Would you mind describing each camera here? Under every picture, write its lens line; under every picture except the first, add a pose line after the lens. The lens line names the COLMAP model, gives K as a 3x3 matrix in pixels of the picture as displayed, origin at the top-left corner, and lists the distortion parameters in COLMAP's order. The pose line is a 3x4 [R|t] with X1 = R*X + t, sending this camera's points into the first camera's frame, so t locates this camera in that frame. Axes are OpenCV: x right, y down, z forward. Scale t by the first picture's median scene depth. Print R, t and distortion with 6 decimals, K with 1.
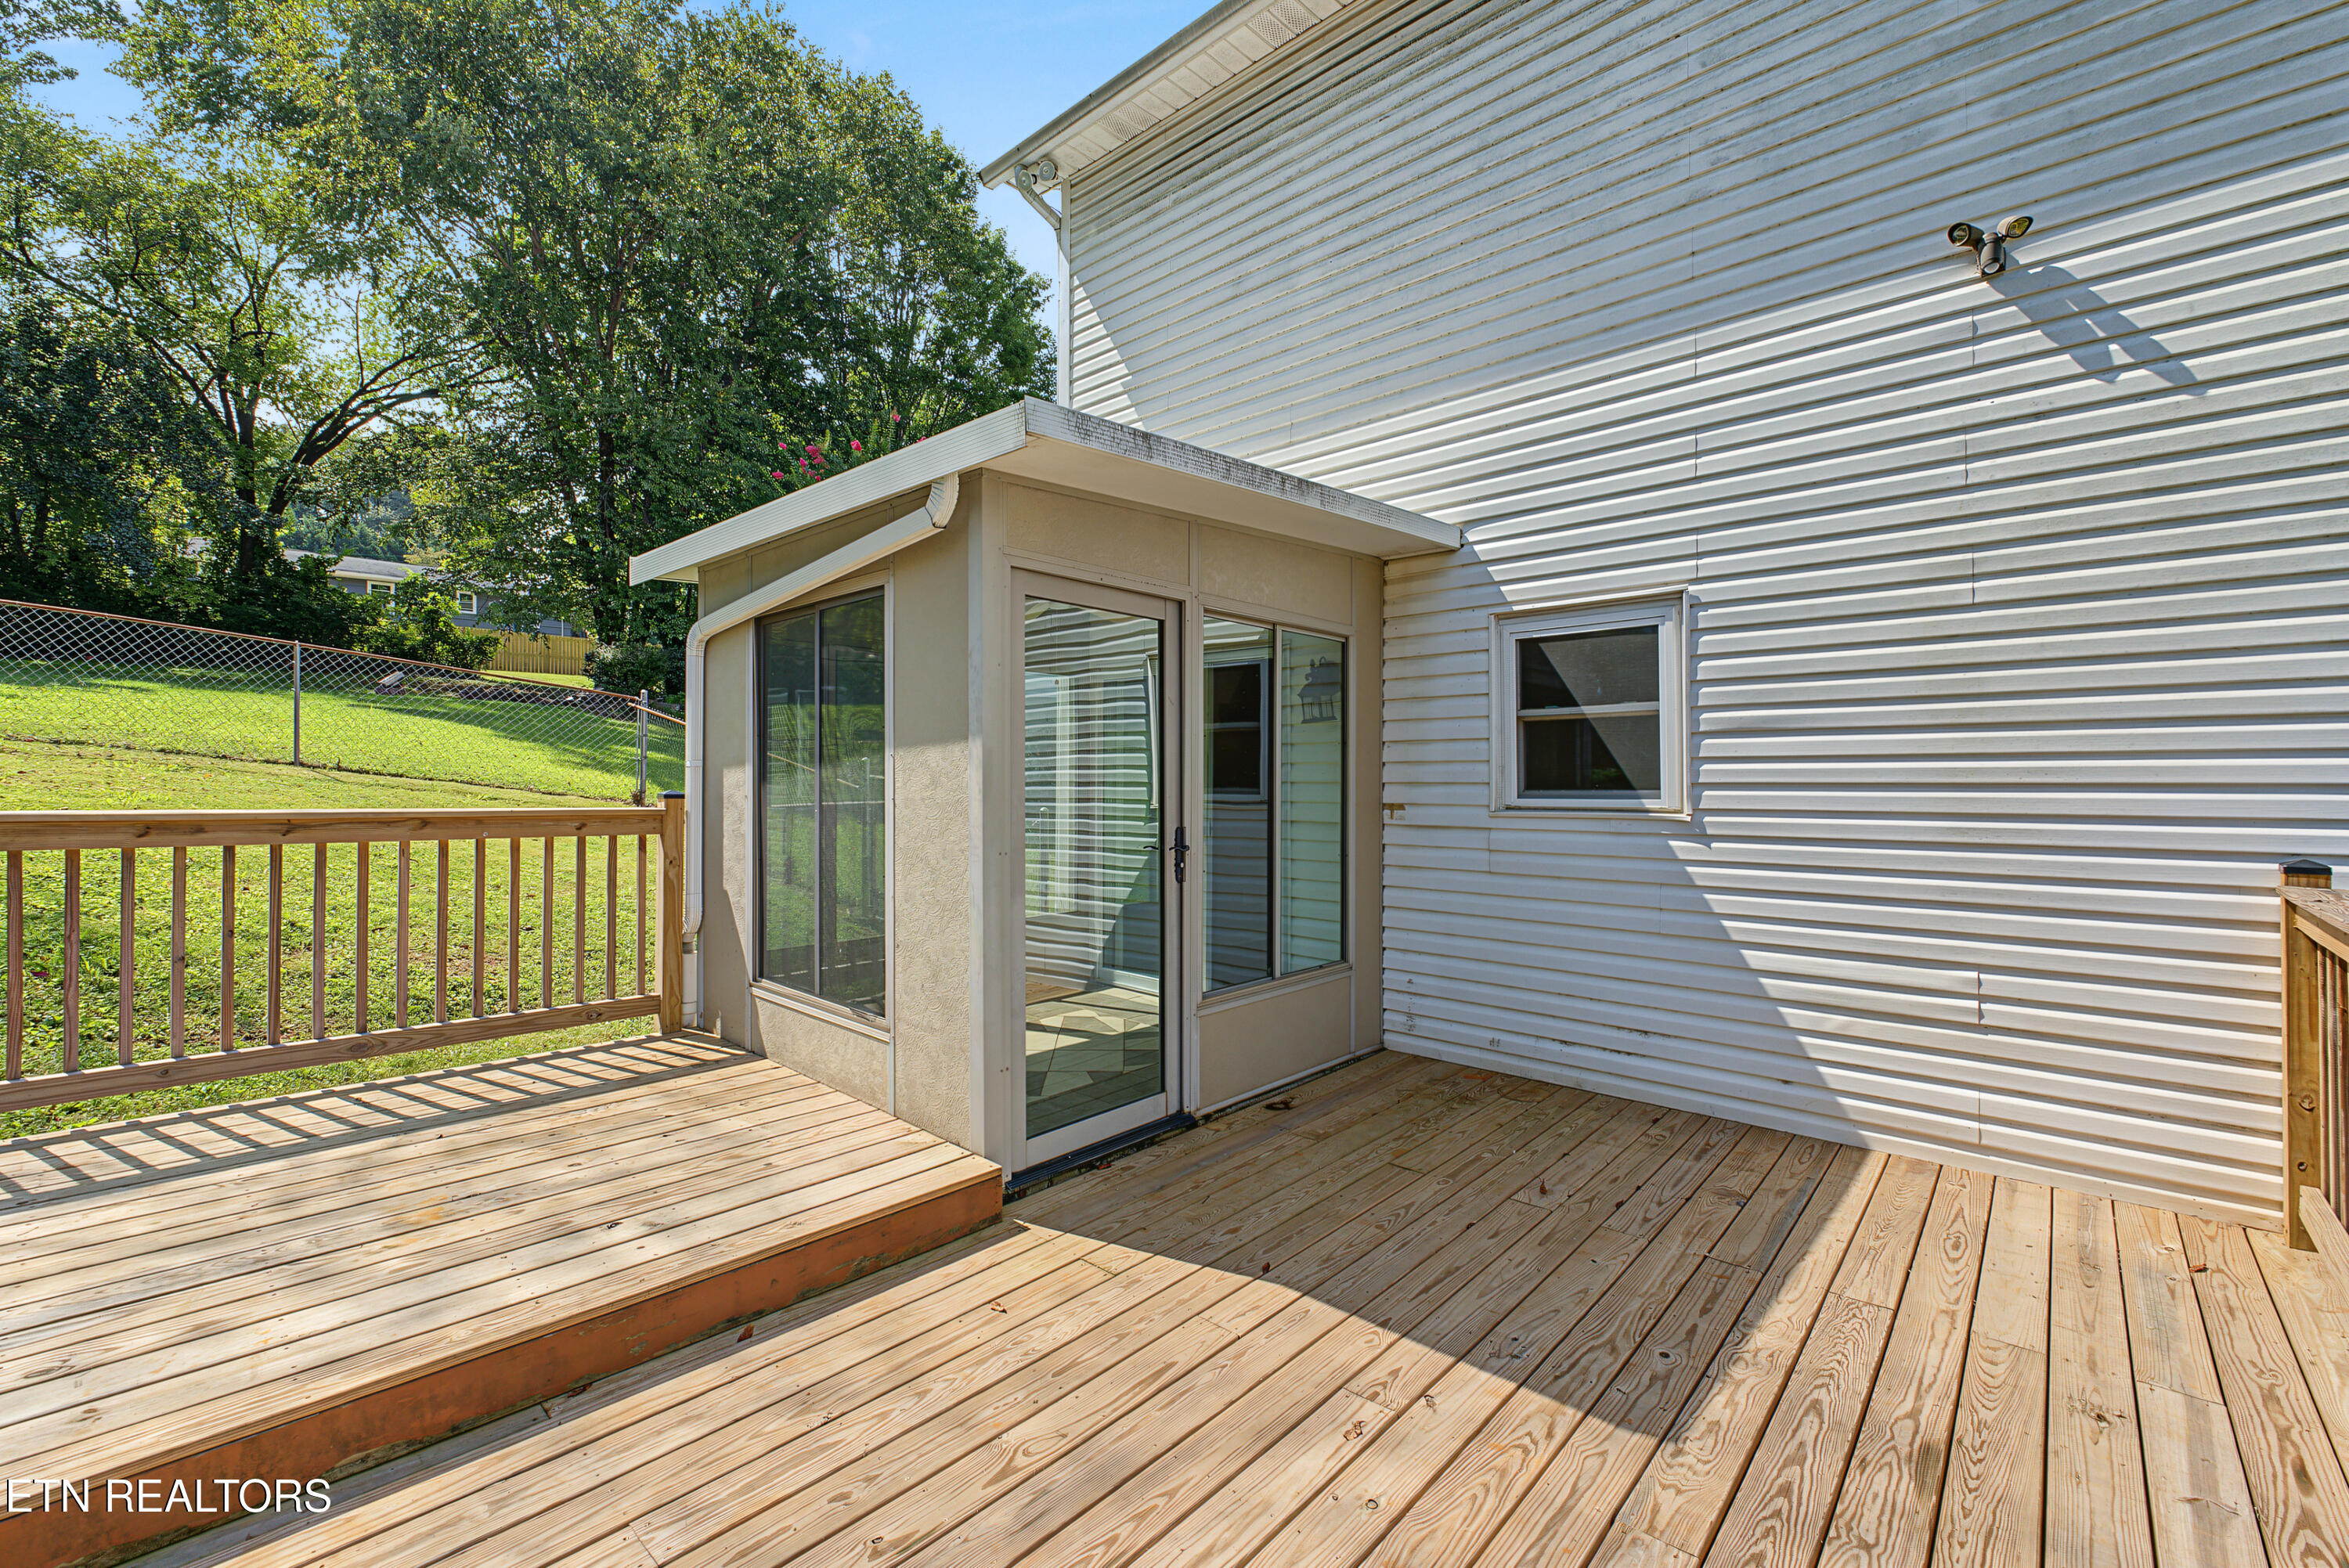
lens RADIAL K [[1002.0, 0, 1174.2], [0, 1002.0, 776.6], [0, 0, 1]] dist [-0.017176, 0.001923]
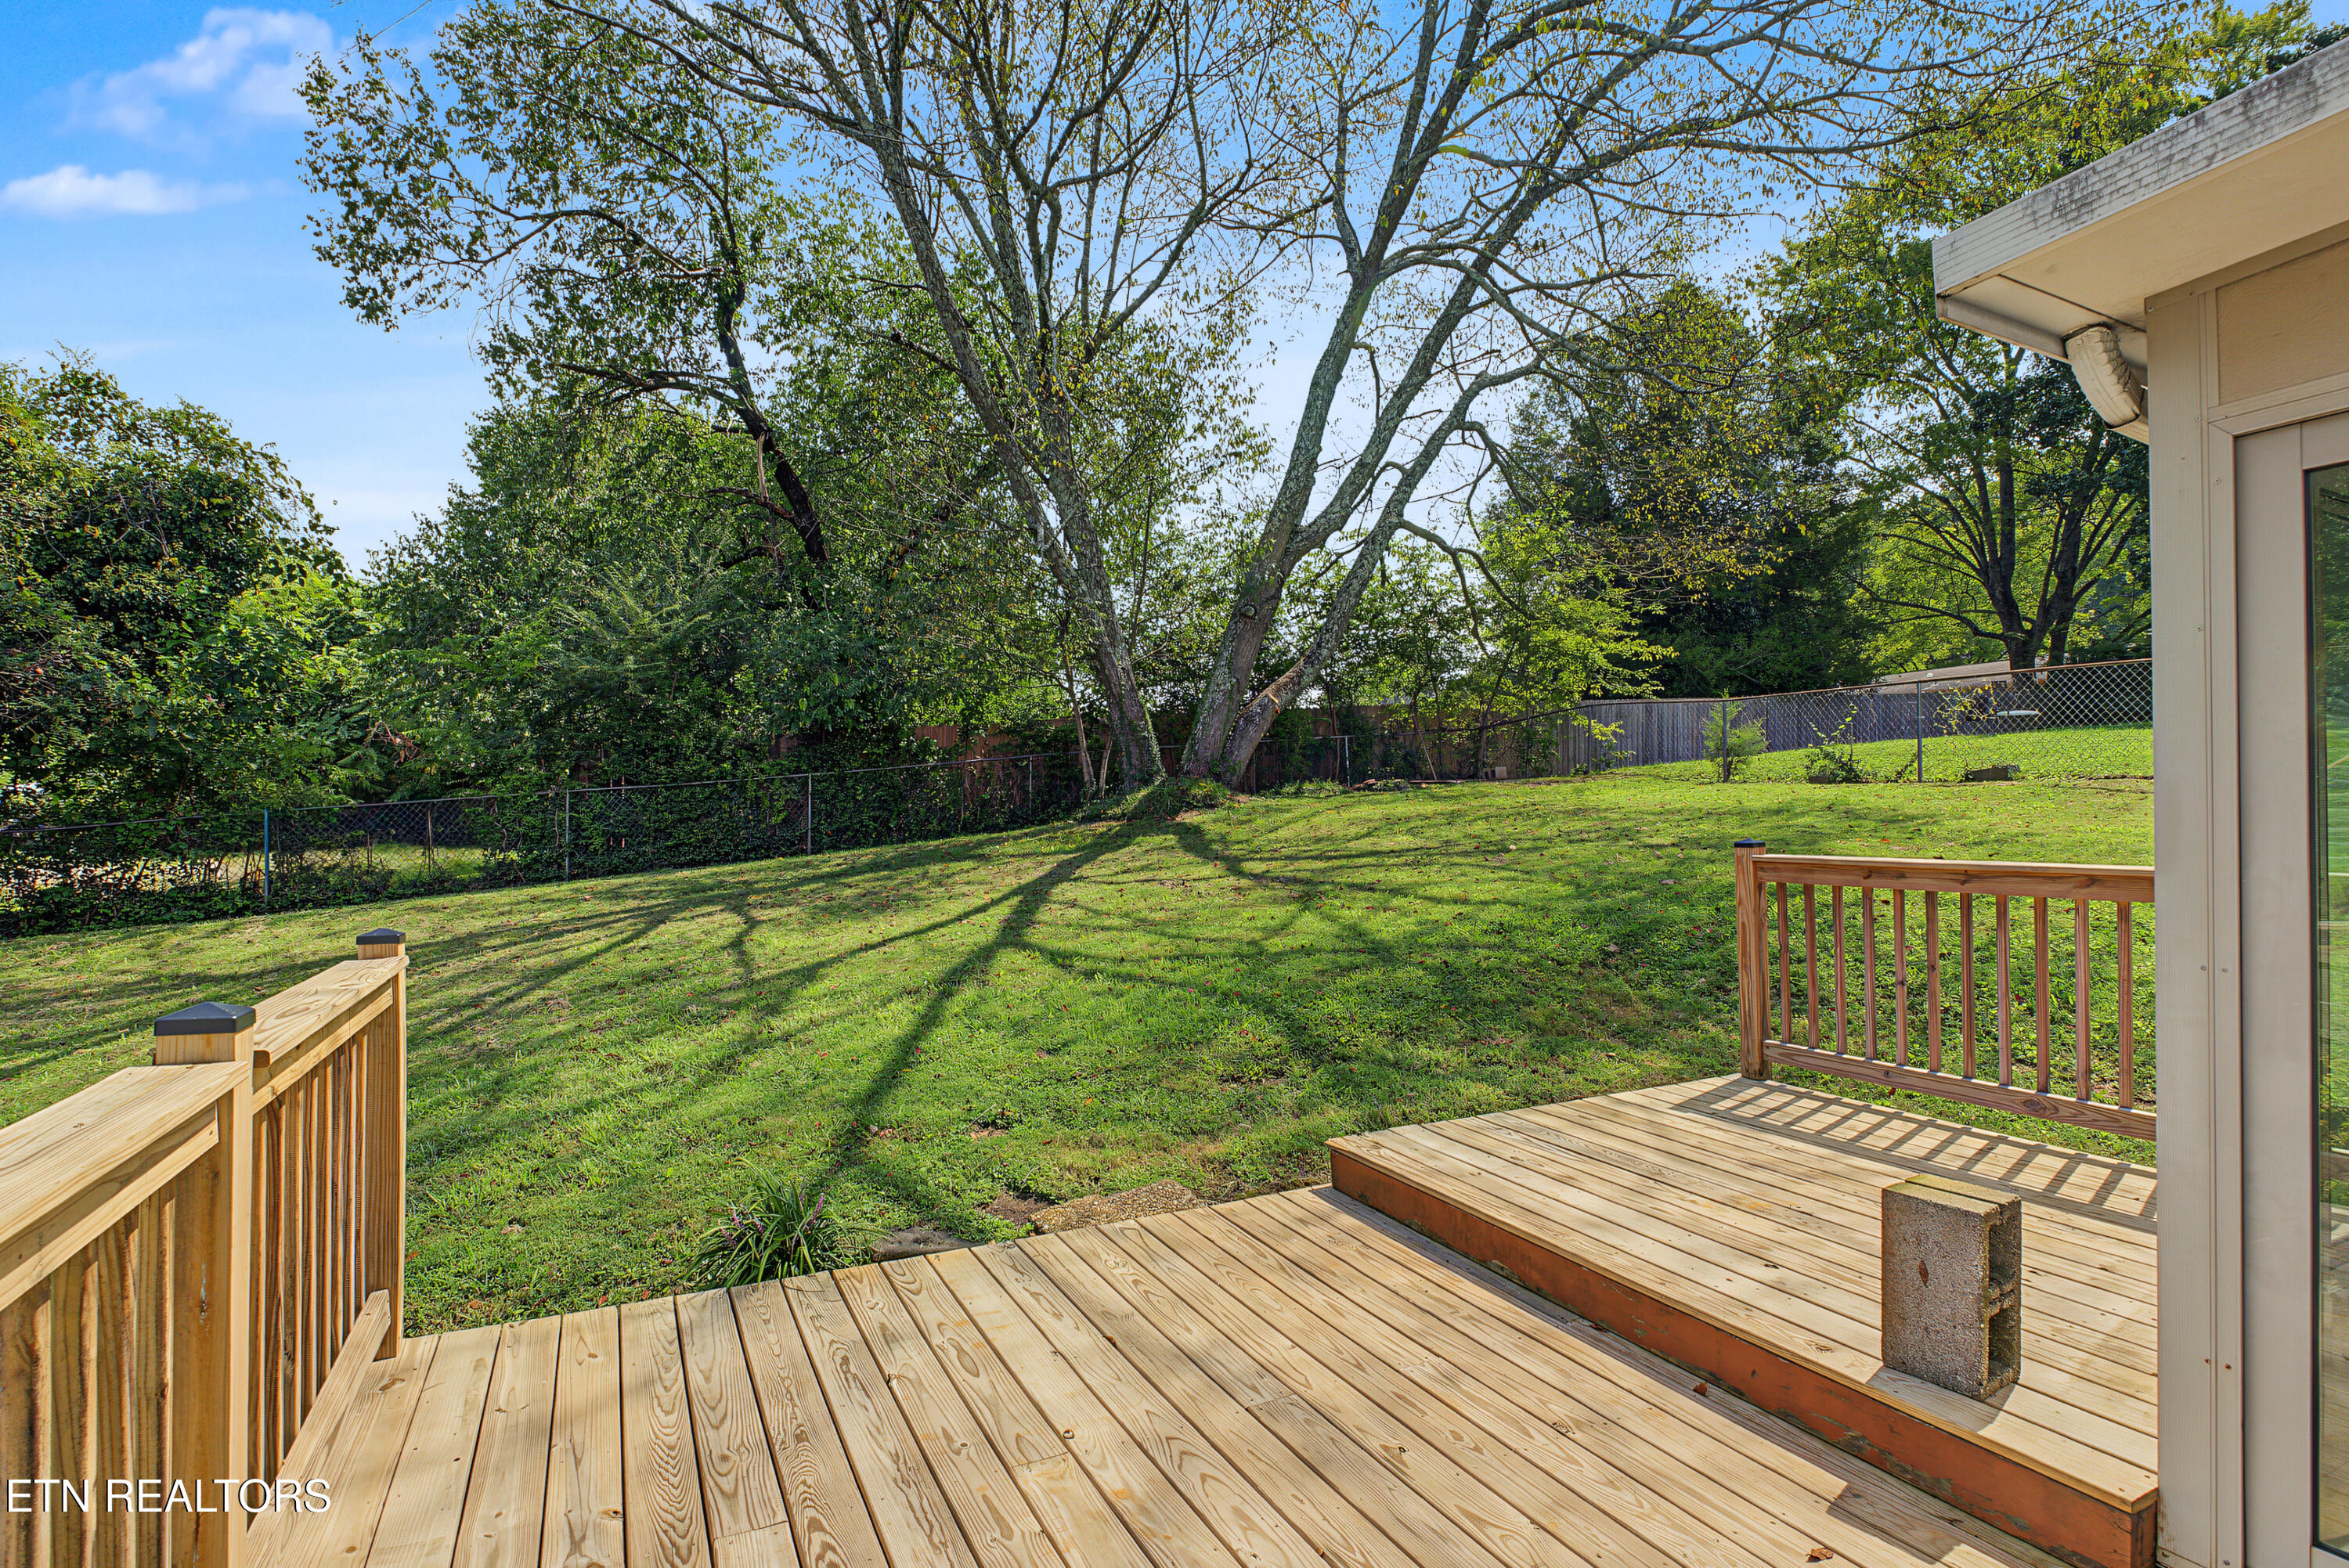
lens RADIAL K [[1112.0, 0, 1185.0], [0, 1112.0, 801.4], [0, 0, 1]] dist [0.002639, 0.000384]
pose [[-0.348968, -0.025010, -0.936801, 0.851034], [0.004793, 0.999583, -0.028472, -0.010125], [0.937122, -0.014426, -0.348703, 0.929811]]
